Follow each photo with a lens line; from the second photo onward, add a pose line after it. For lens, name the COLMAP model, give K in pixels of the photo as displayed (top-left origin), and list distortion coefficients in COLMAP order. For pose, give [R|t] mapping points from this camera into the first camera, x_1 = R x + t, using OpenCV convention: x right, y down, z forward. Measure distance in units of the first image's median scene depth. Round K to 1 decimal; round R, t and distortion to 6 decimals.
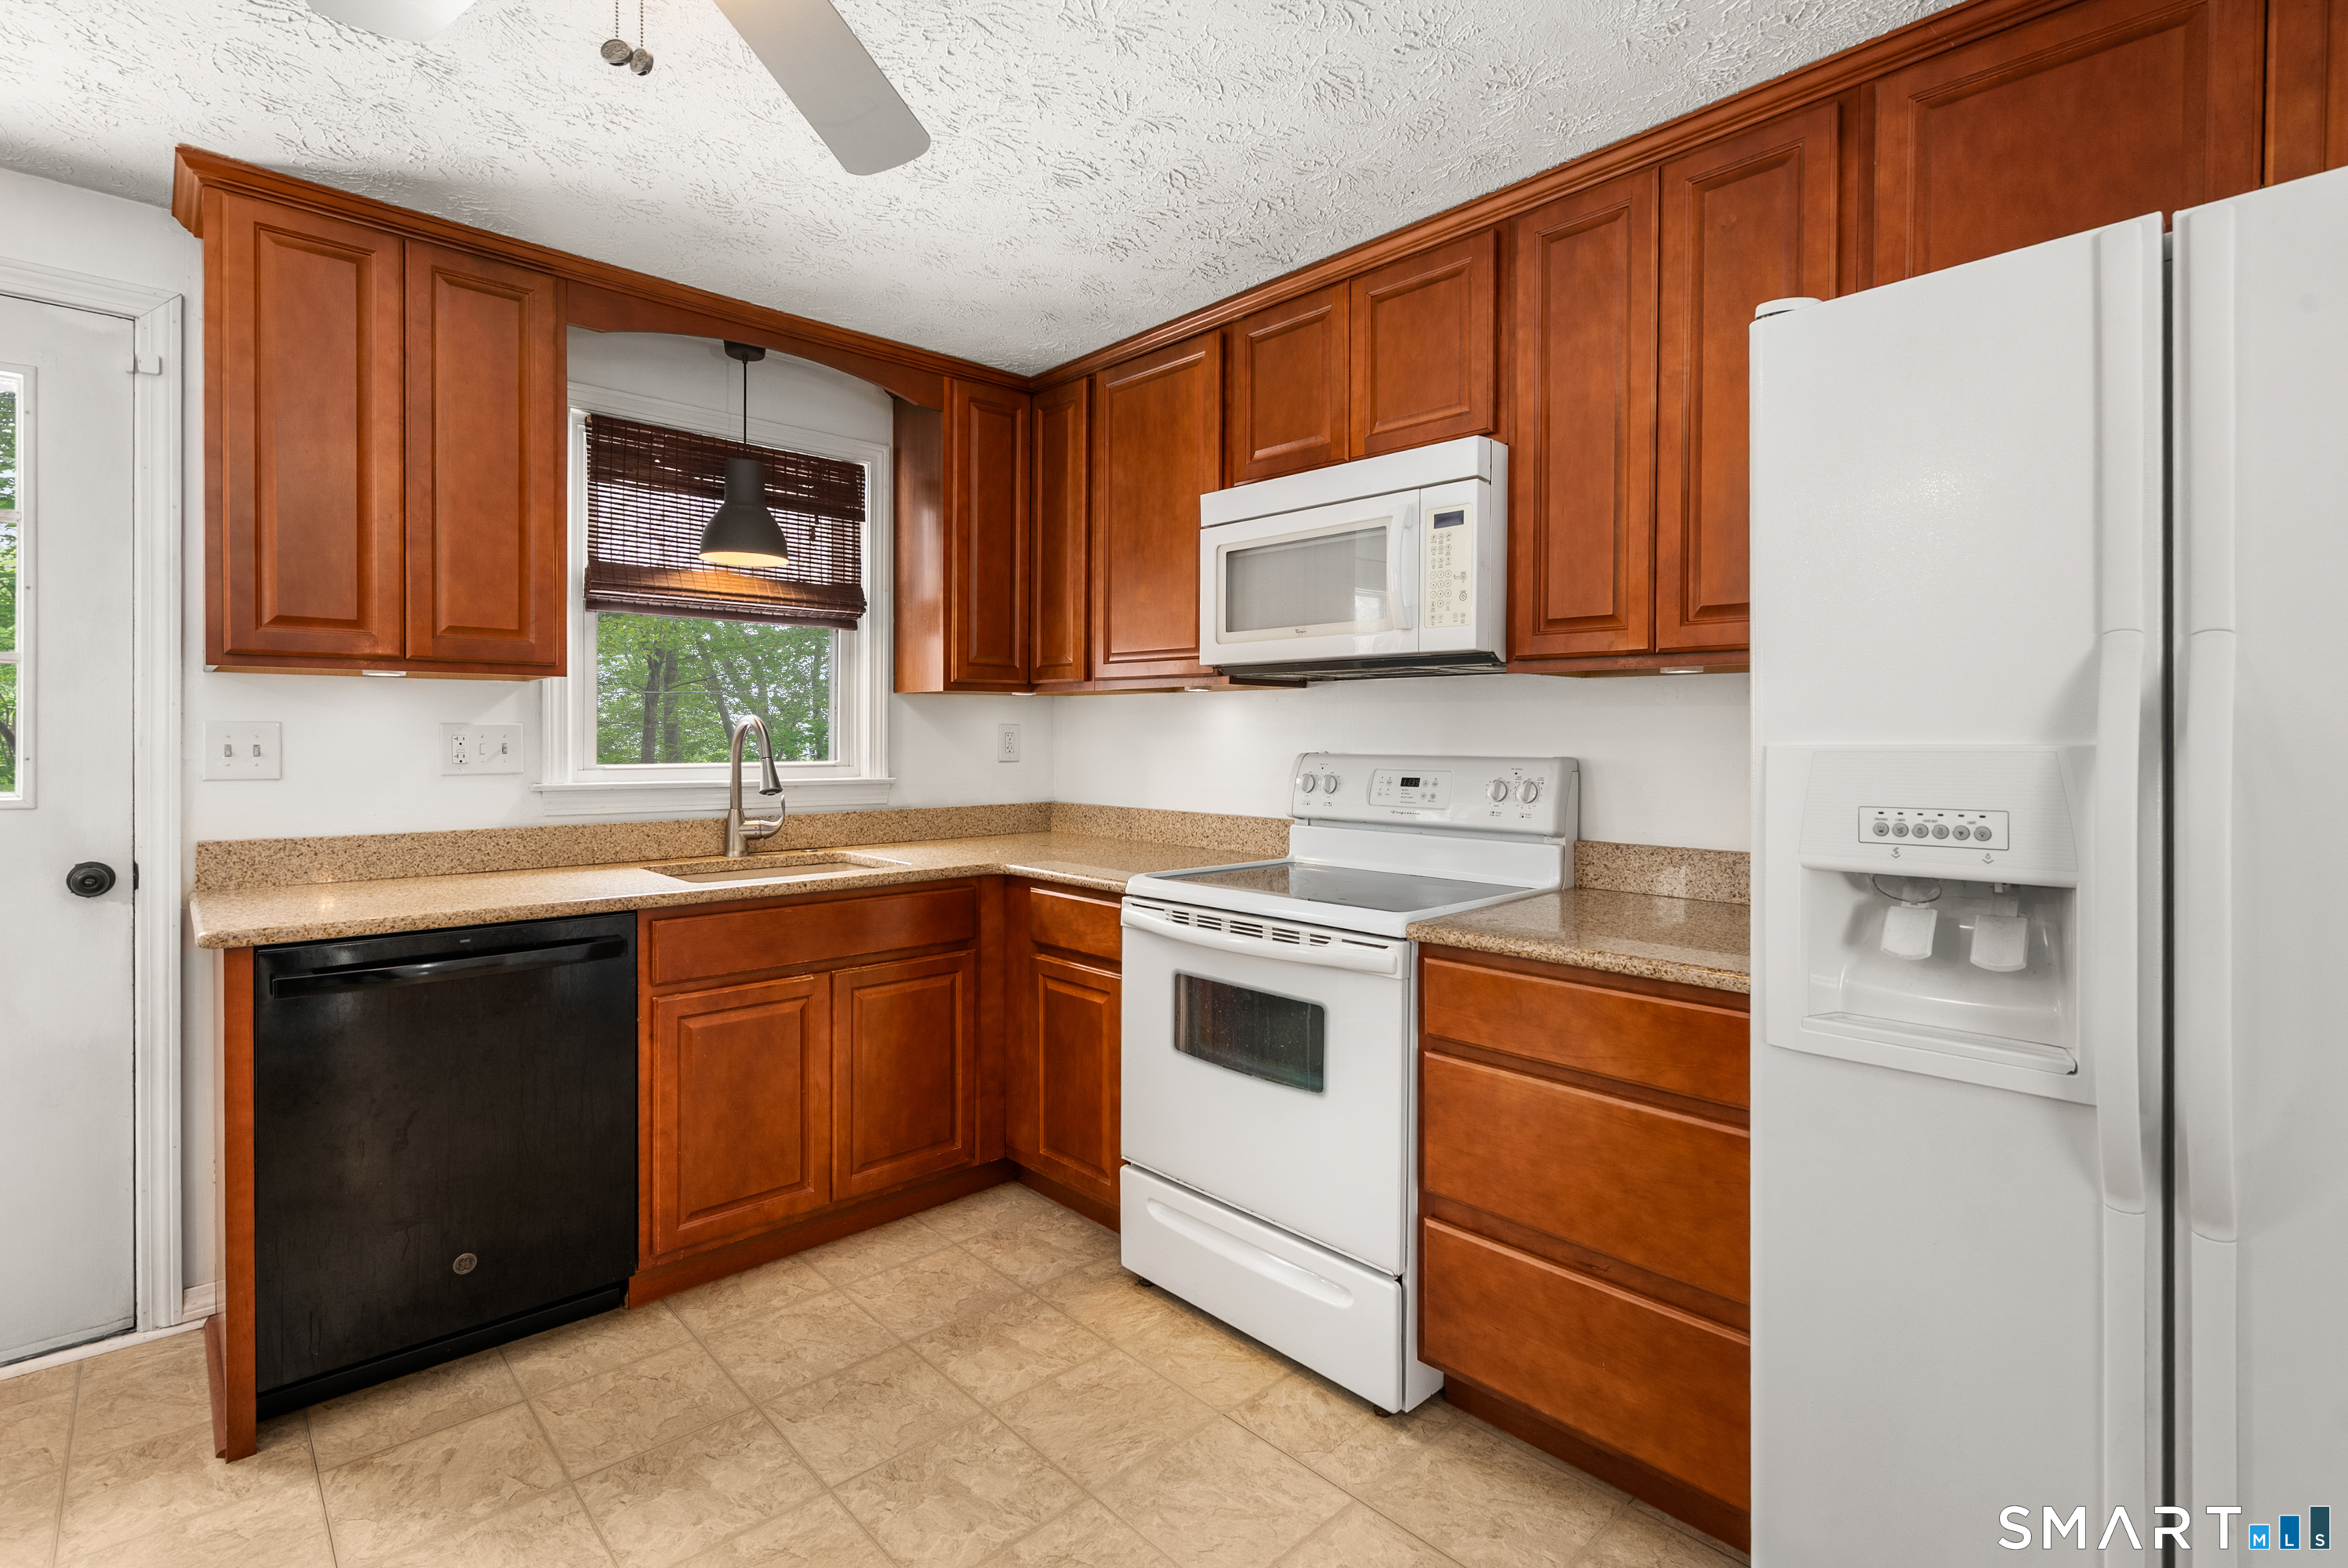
lens RADIAL K [[1094.0, 0, 1181.6], [0, 1094.0, 733.1], [0, 0, 1]] dist [-0.003446, 0.000341]
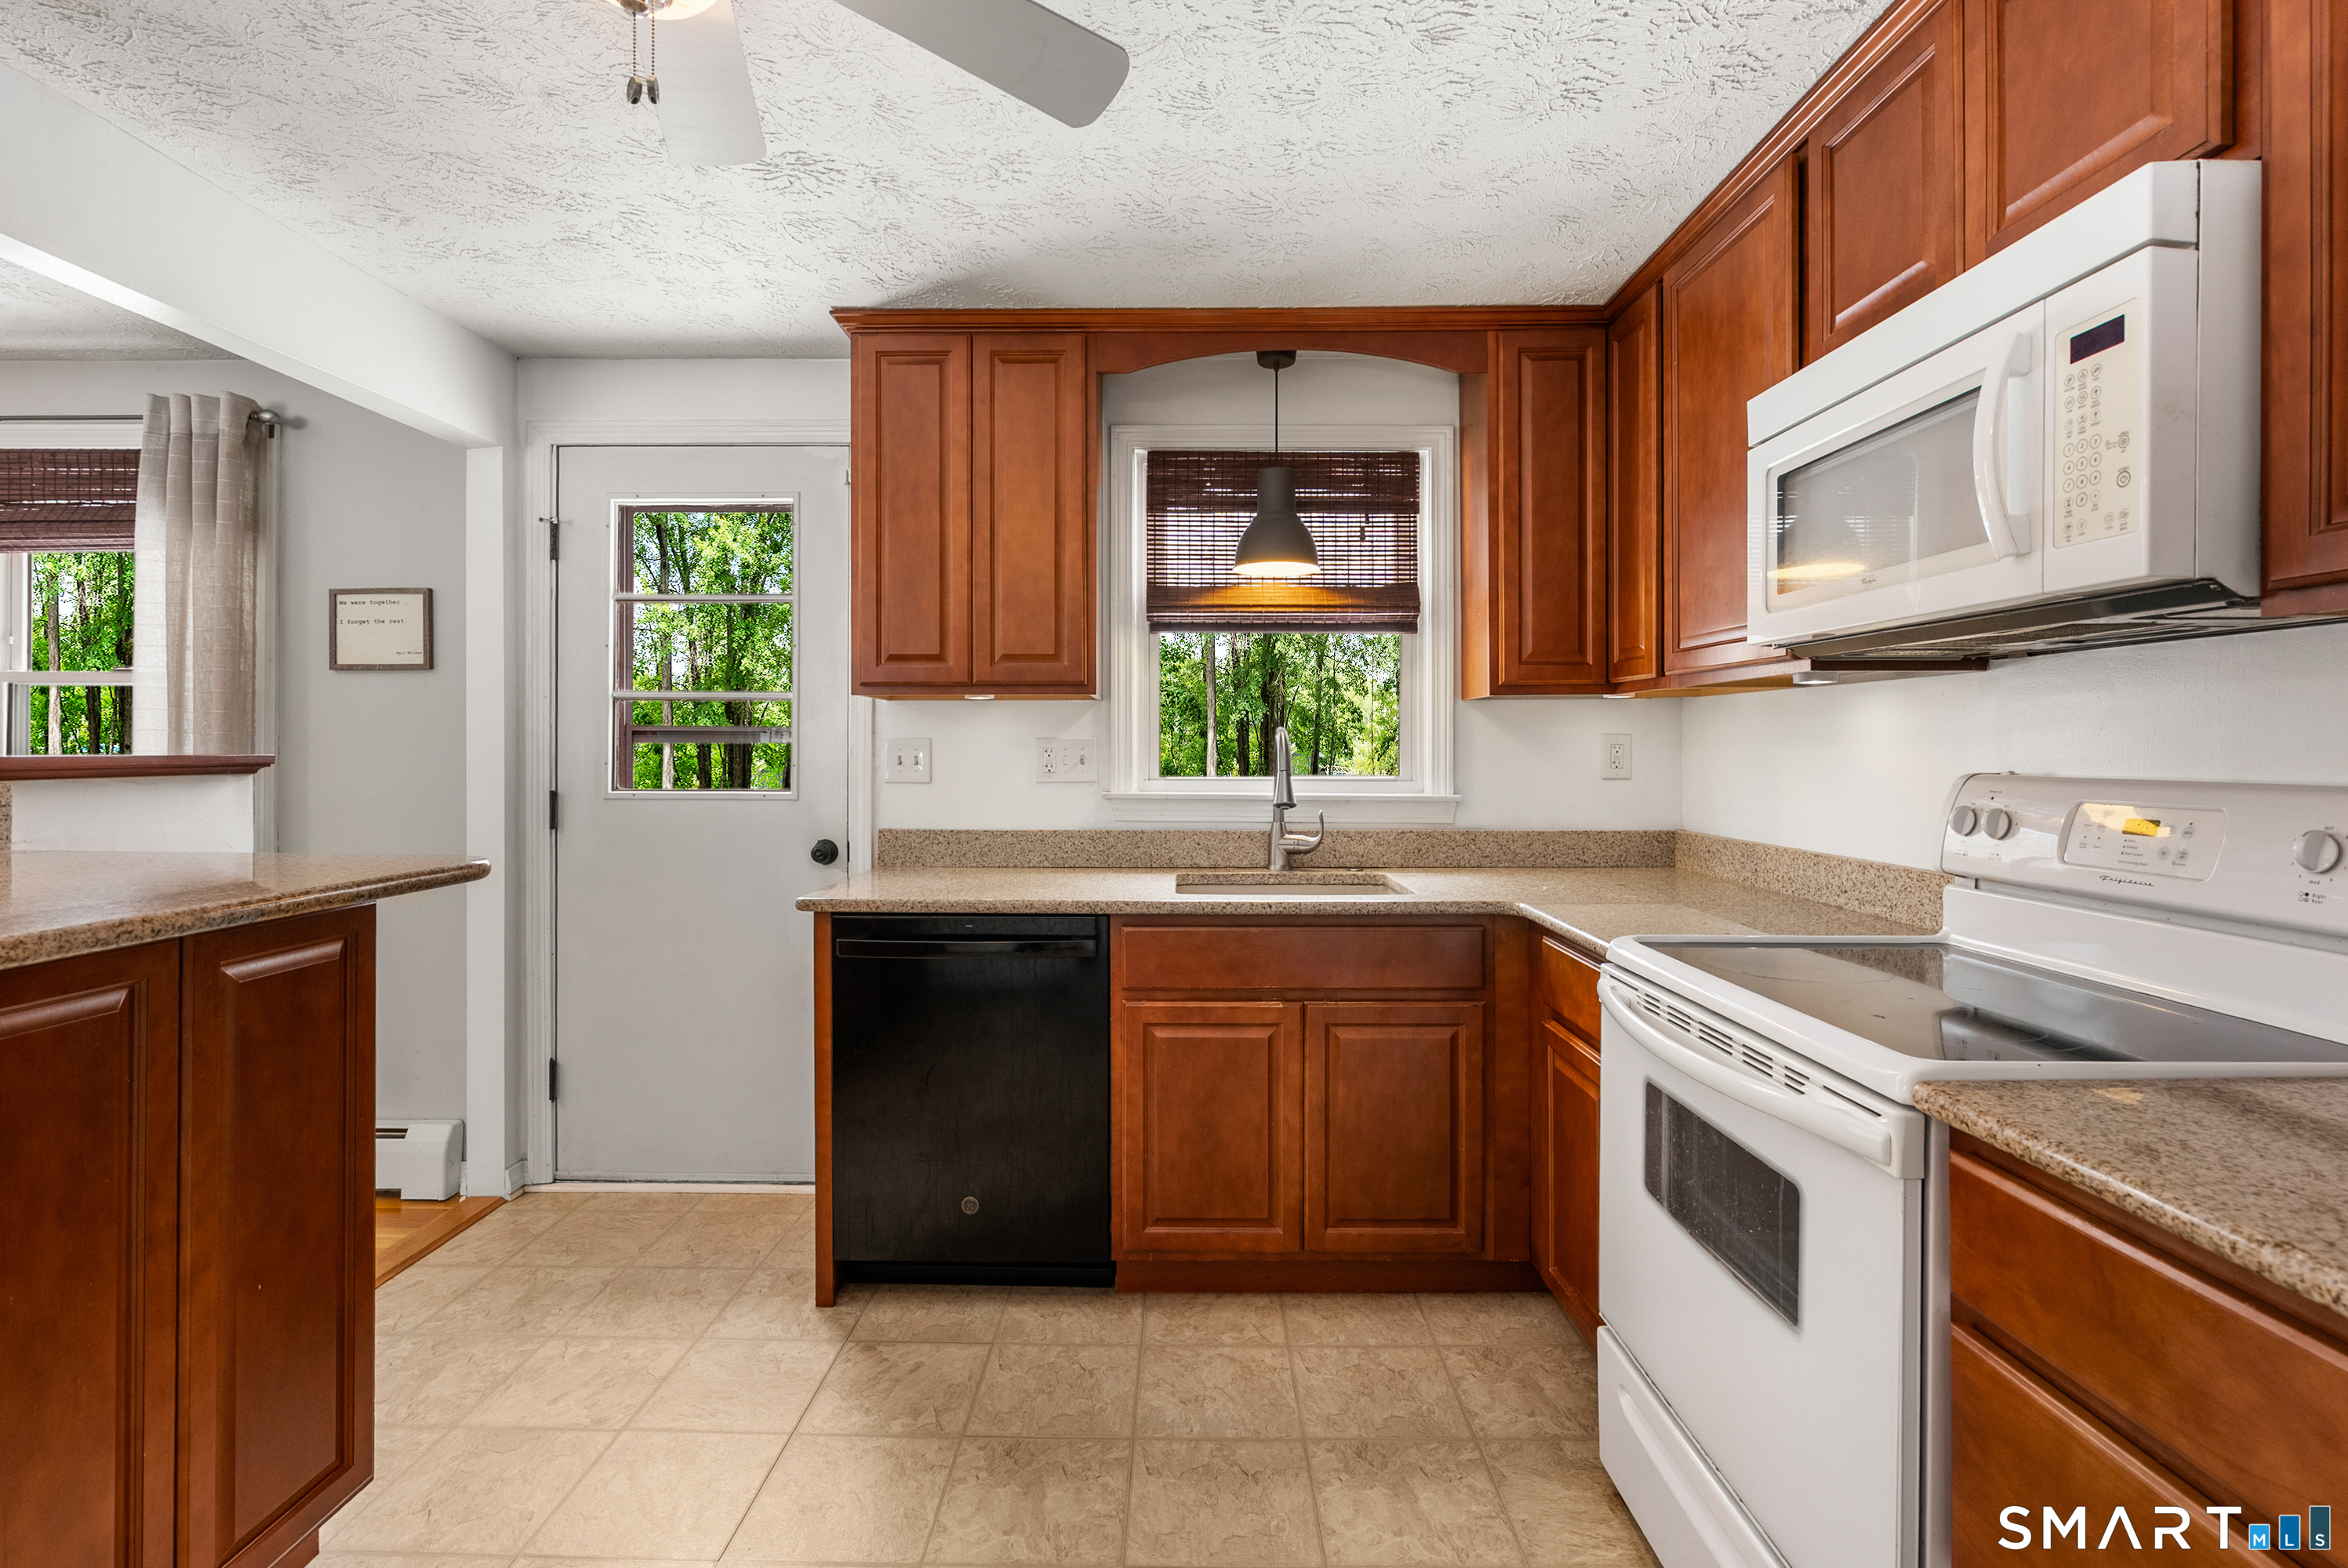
lens RADIAL K [[1087.5, 0, 1171.6], [0, 1087.5, 743.4], [0, 0, 1]] dist [-0.007175, 0.000917]
pose [[0.720875, -0.005560, -0.693043, 0.246597], [0.003581, 0.999984, -0.004297, 0.002349], [0.693056, 0.000615, 0.720884, 0.265694]]
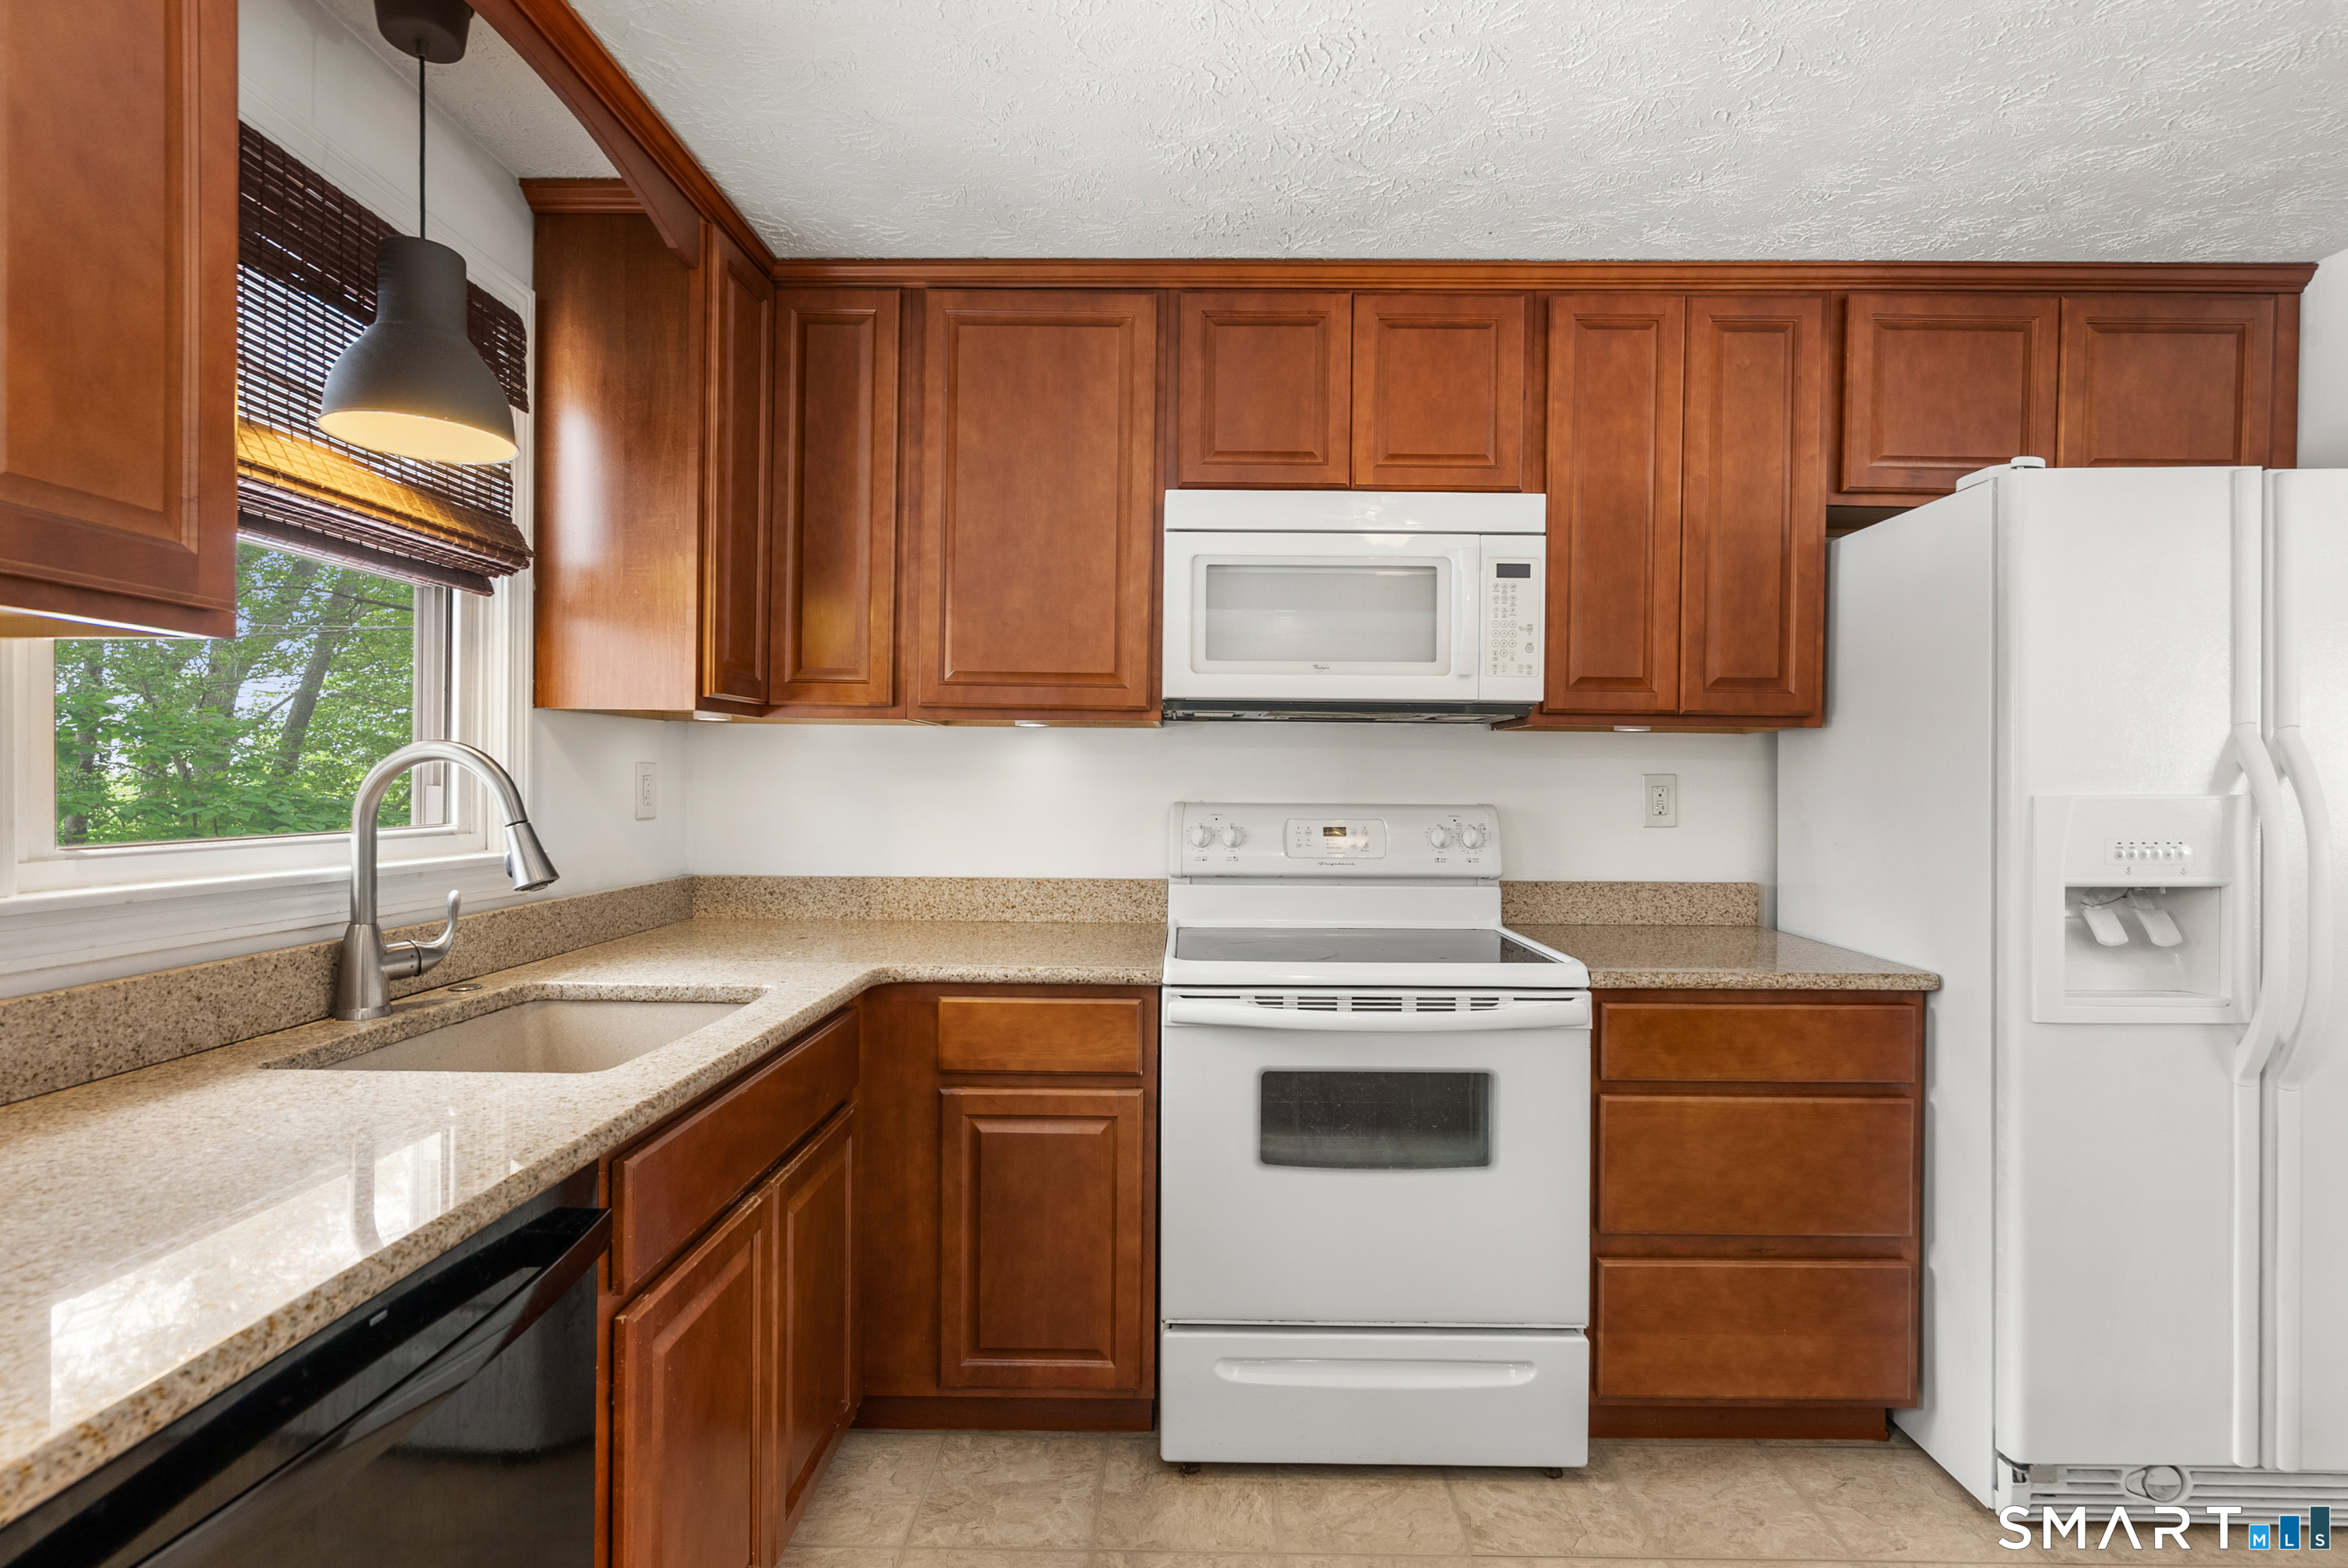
lens RADIAL K [[1110.3, 0, 1178.9], [0, 1110.3, 780.6], [0, 0, 1]] dist [-0.002991, 0.000583]
pose [[0.695993, 0.003654, 0.718039, -0.613752], [-0.006612, 0.999977, 0.001320, -0.000461], [-0.718018, -0.005667, 0.696002, 0.440192]]
